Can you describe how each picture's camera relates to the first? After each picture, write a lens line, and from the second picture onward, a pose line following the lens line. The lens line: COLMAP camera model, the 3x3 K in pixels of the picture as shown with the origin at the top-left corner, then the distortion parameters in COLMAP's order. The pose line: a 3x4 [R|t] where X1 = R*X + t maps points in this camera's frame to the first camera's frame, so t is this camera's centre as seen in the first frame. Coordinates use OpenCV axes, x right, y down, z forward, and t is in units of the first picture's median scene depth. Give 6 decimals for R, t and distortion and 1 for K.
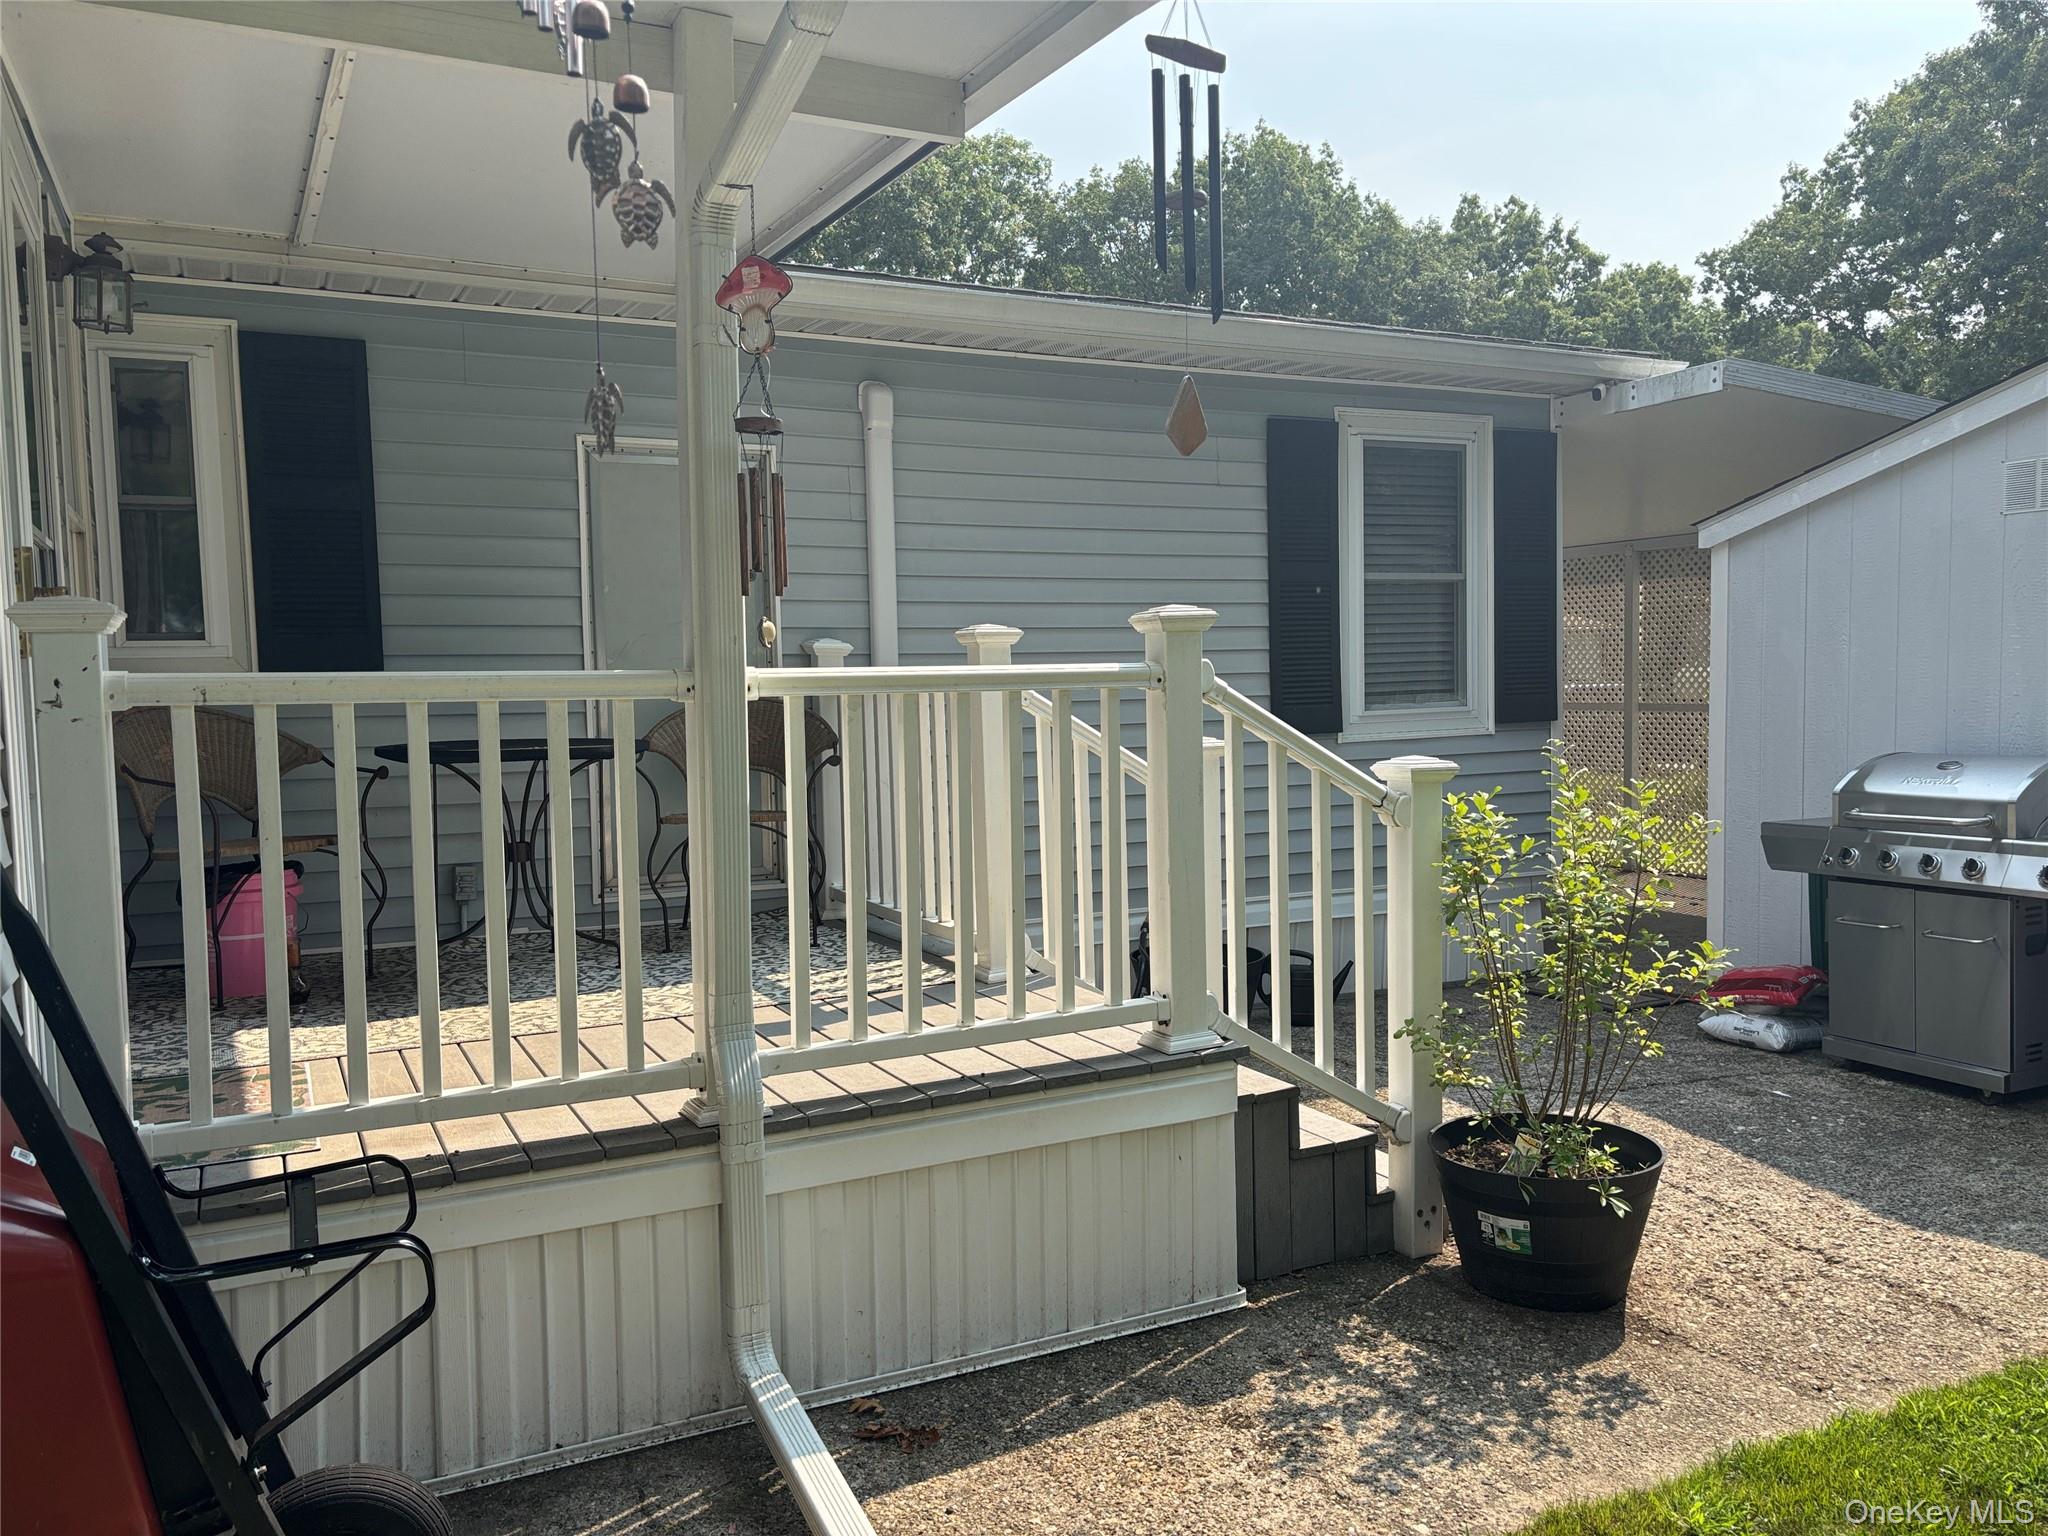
lens RADIAL K [[1568.1, 0, 1024.0], [0, 1568.1, 768.0], [0, 0, 1]] dist [0.053860, -0.081179]
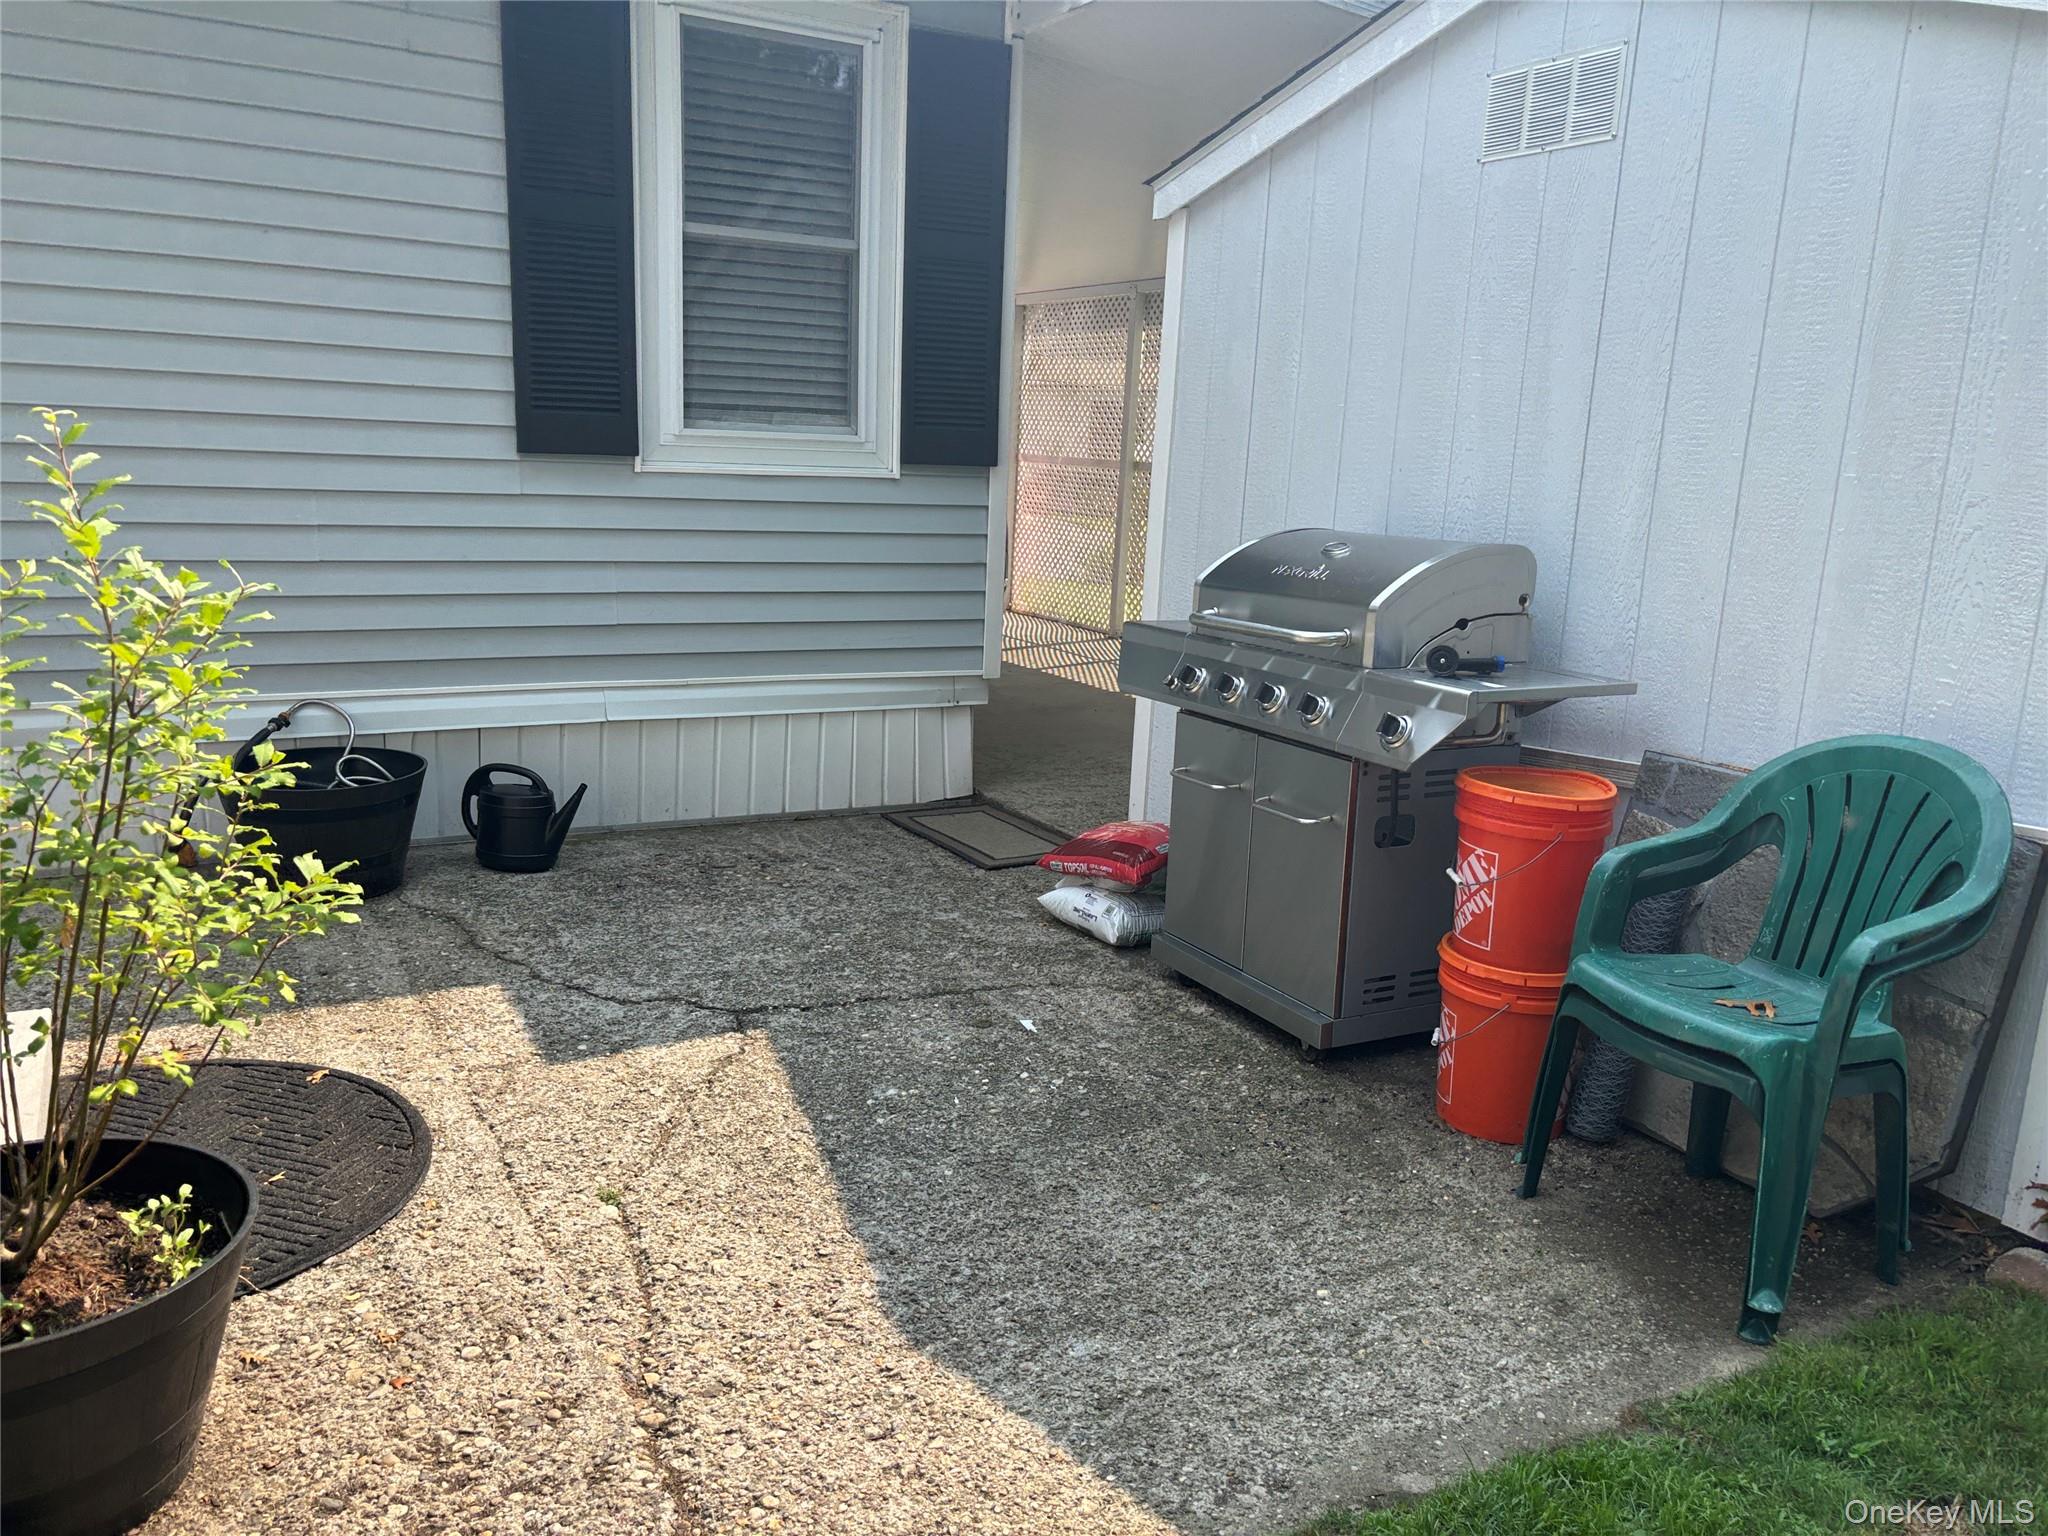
lens RADIAL K [[1568.1, 0, 1024.0], [0, 1568.1, 768.0], [0, 0, 1]] dist [0.053860, -0.081179]
pose [[0.996762, 0.048786, 0.063918, 0.396577], [-0.057970, 0.986870, 0.150756, -0.002729], [-0.055724, -0.153973, 0.986503, 0.330134]]
